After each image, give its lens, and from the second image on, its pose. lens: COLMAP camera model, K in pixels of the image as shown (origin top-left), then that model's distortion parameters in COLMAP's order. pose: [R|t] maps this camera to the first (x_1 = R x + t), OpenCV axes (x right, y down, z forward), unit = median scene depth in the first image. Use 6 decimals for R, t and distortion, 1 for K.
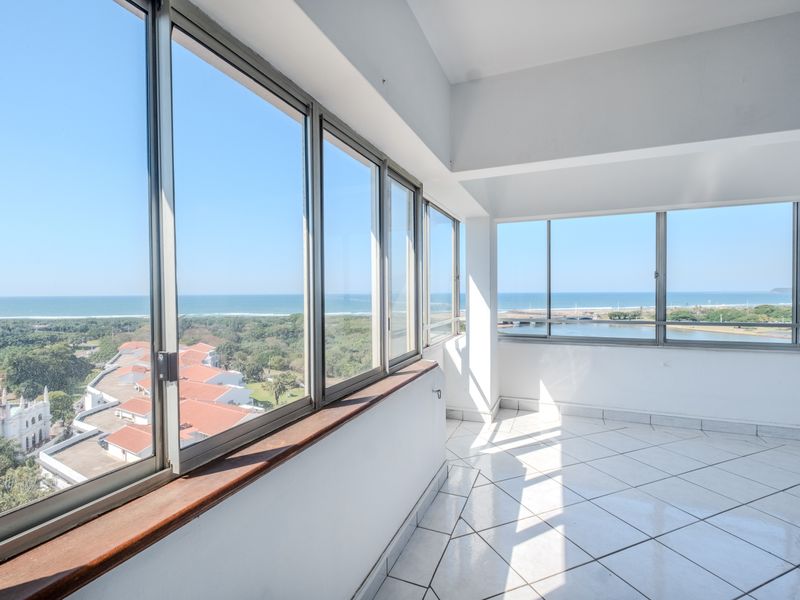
lens RADIAL K [[397.0, 0, 391.1], [0, 397.0, 298.2], [0, 0, 1]] dist [0.024664, -0.018258]
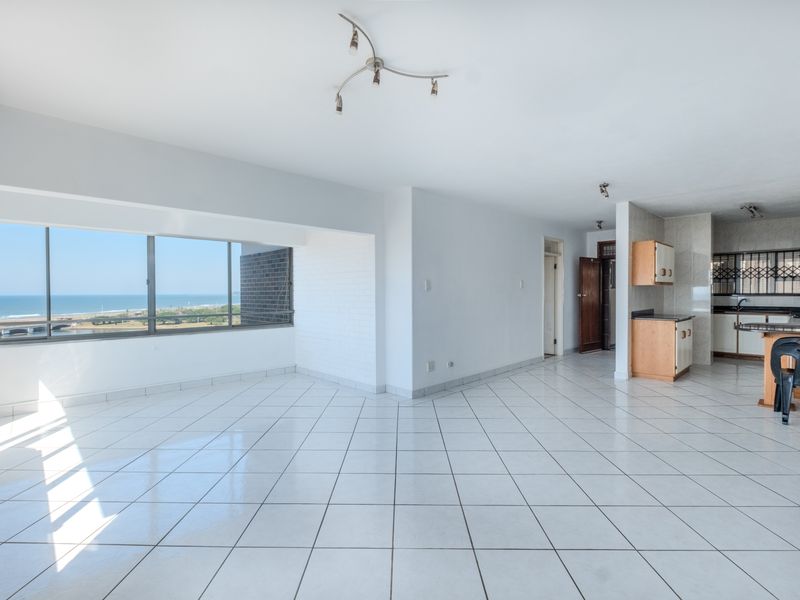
lens RADIAL K [[397.0, 0, 391.1], [0, 397.0, 298.2], [0, 0, 1]] dist [0.024664, -0.018258]
pose [[0.416626, -0.005726, 0.909060, -0.207104], [0.011888, 0.999929, 0.000851, 0.004435], [-0.909000, 0.010452, 0.416664, -0.286468]]
